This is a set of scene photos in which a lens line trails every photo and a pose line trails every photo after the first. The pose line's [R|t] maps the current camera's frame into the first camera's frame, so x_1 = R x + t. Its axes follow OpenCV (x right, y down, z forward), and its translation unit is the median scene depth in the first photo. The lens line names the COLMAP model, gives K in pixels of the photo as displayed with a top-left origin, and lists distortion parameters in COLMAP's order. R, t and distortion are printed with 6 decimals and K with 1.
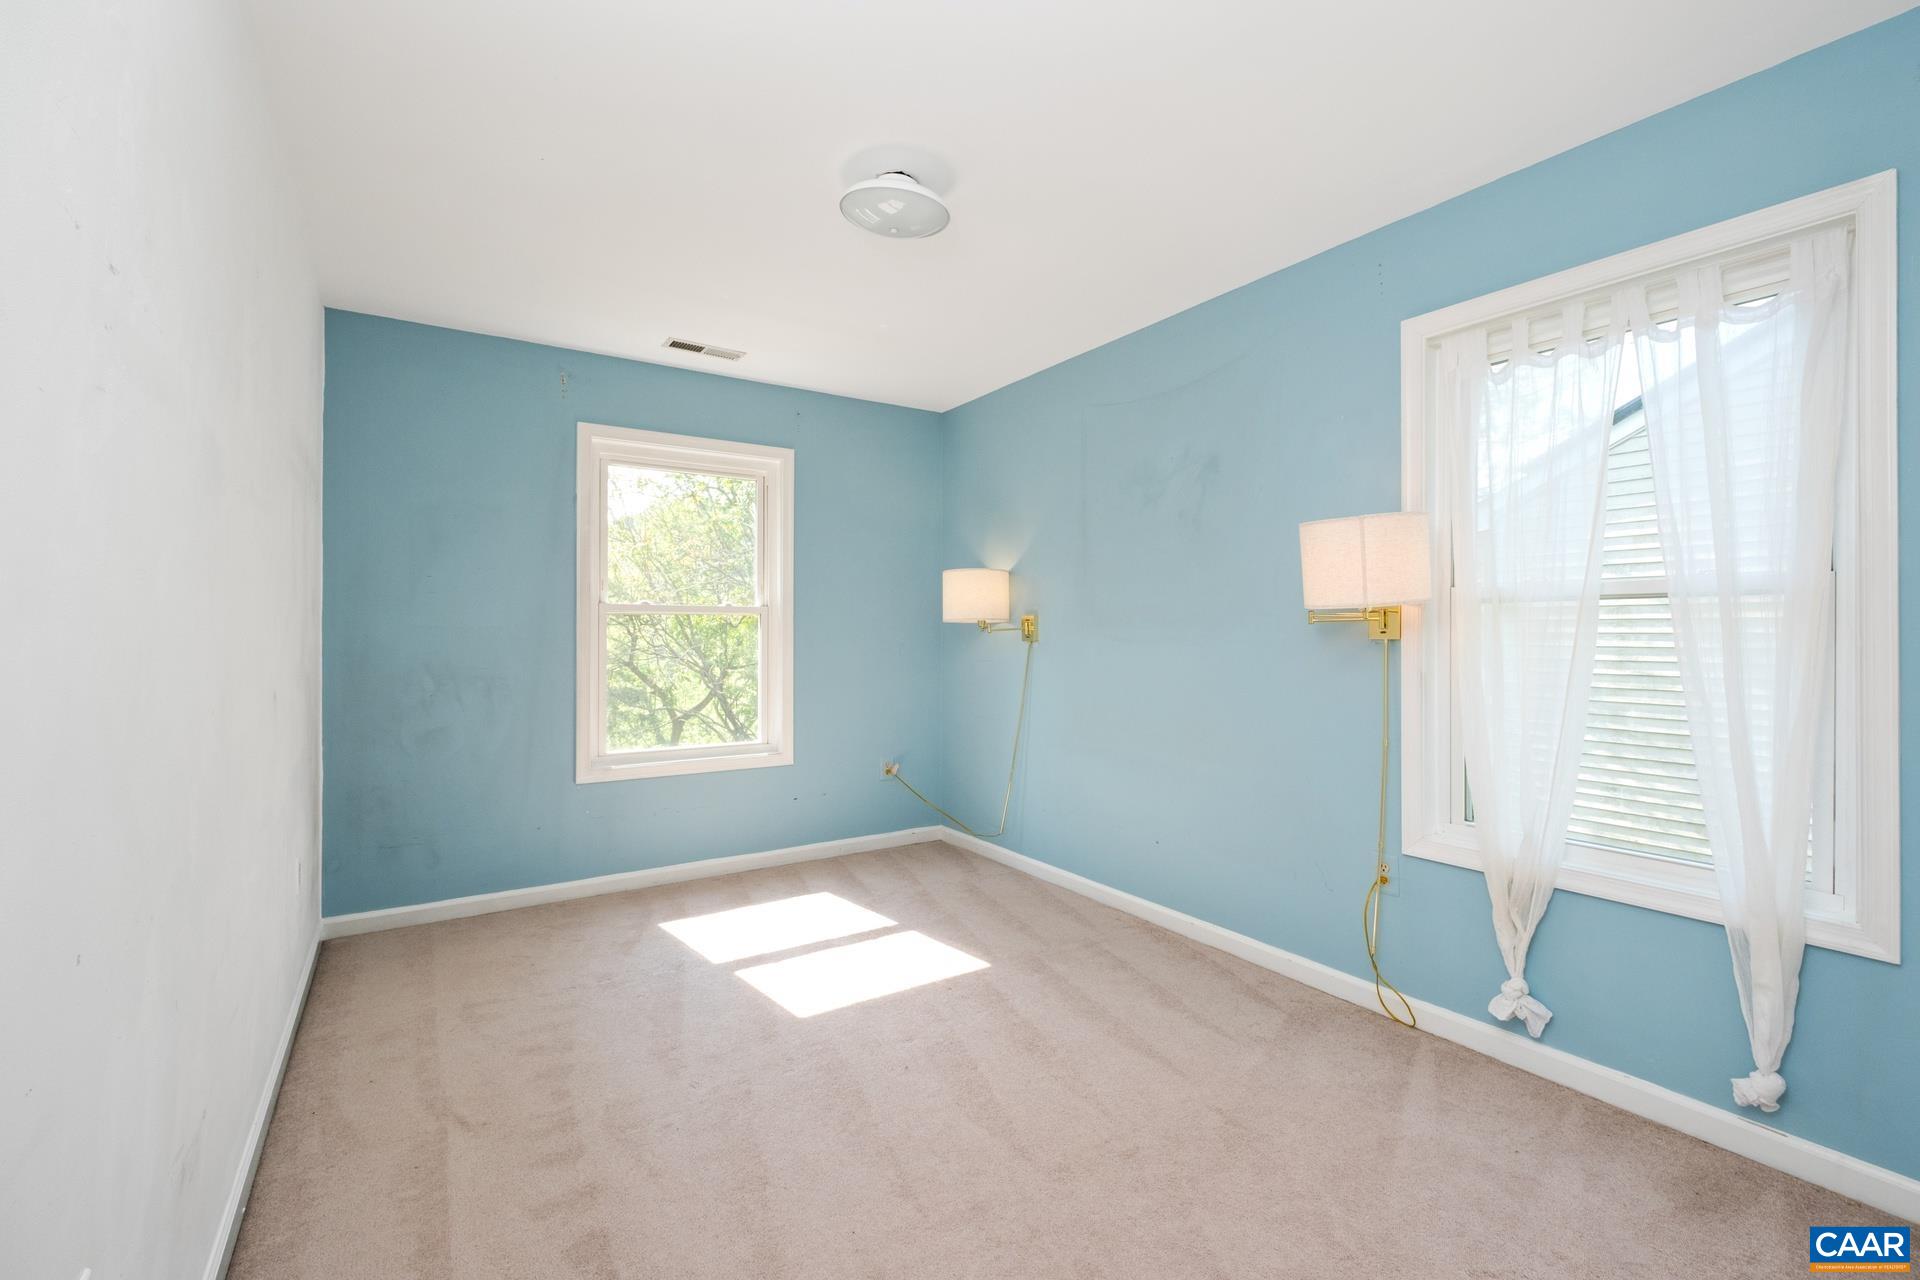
lens RADIAL K [[831.8, 0, 963.0], [0, 831.8, 637.5], [0, 0, 1]] dist [0.000239, -0.004753]
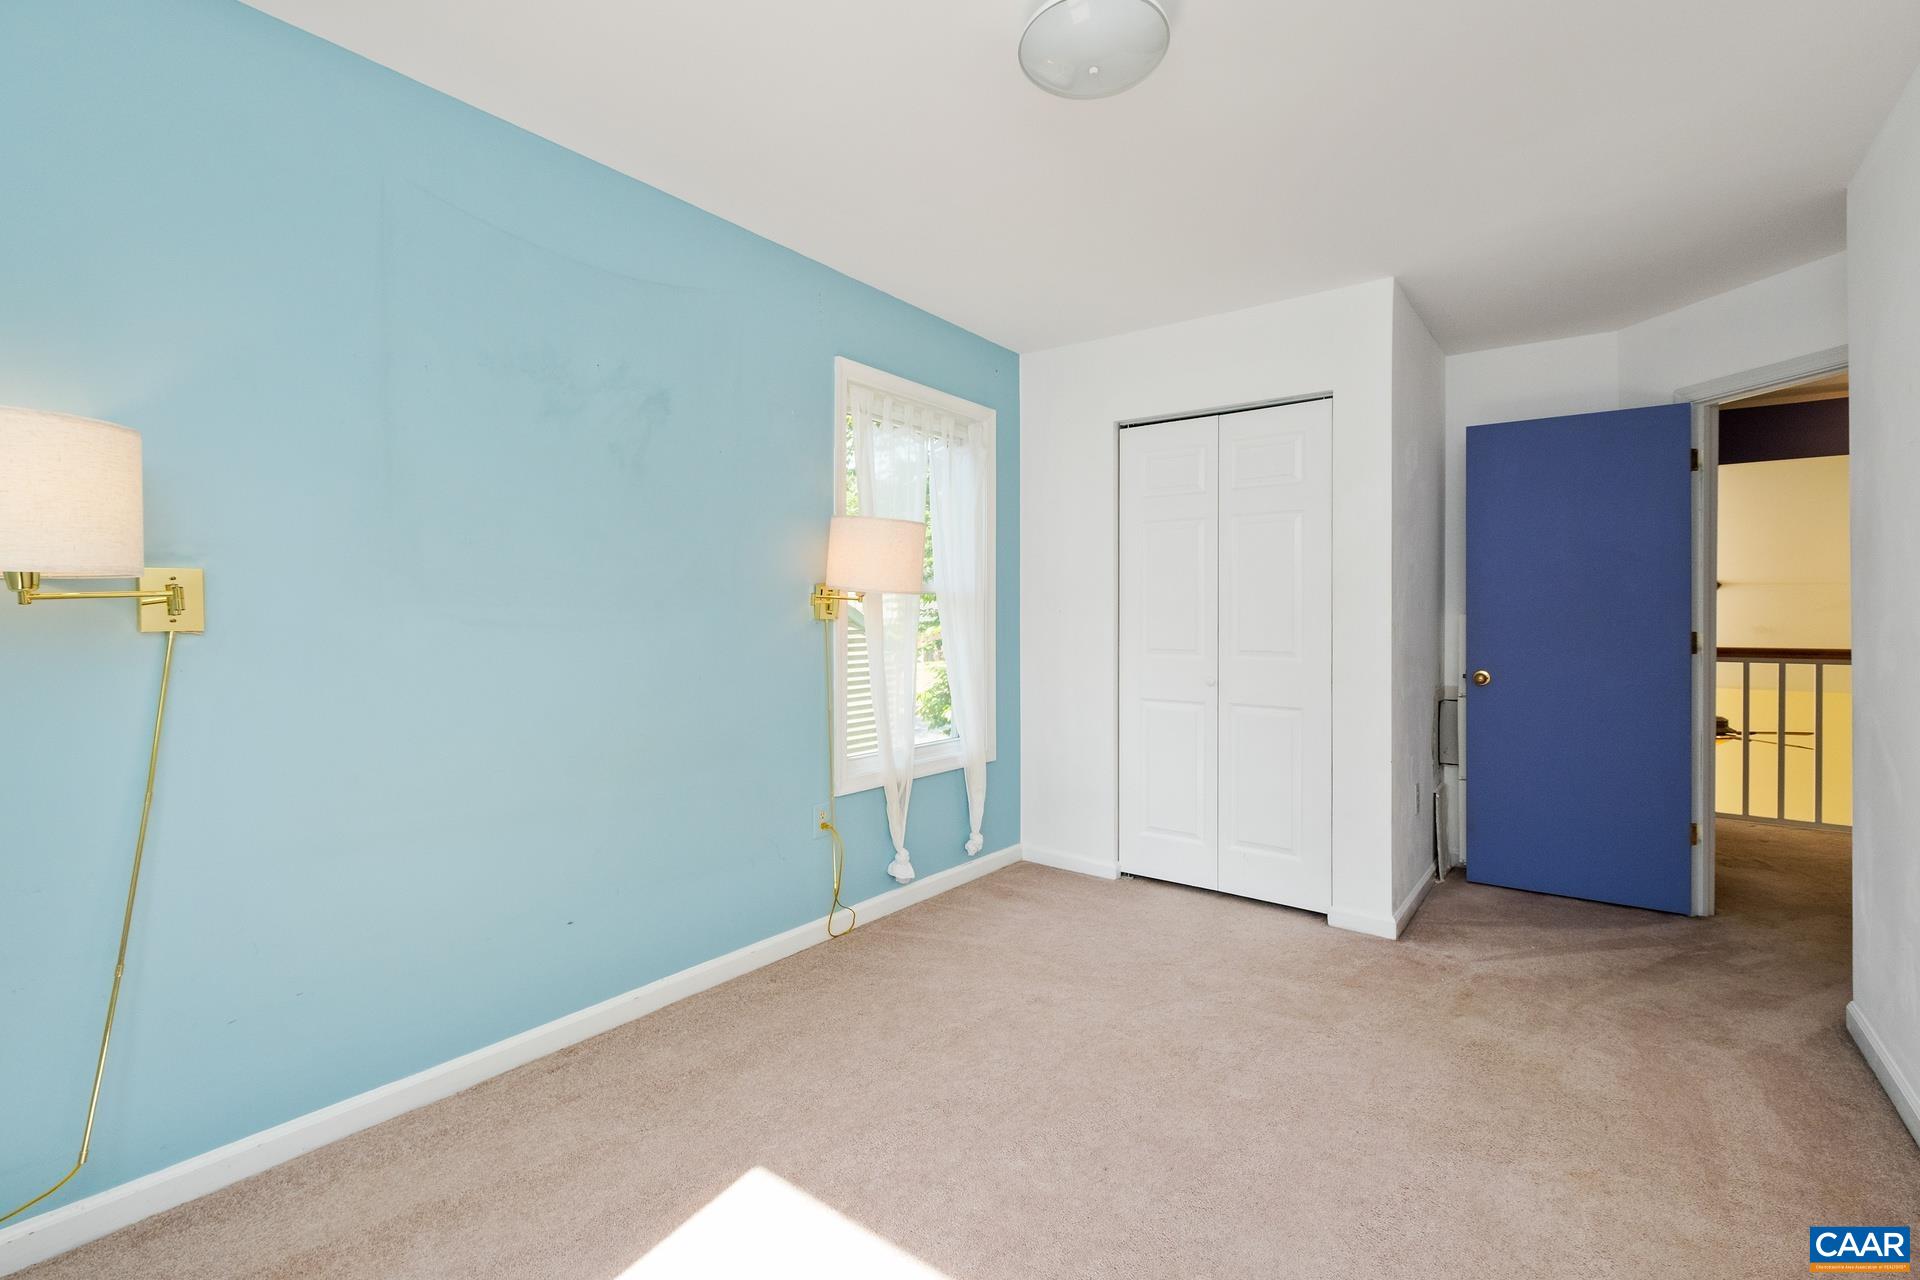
lens RADIAL K [[831.8, 0, 963.0], [0, 831.8, 637.5], [0, 0, 1]] dist [0.000239, -0.004753]
pose [[-0.332379, -0.021134, 0.942909, -0.574644], [0.007150, 0.999664, 0.024926, -0.000590], [-0.943119, 0.015027, -0.332116, 1.054152]]
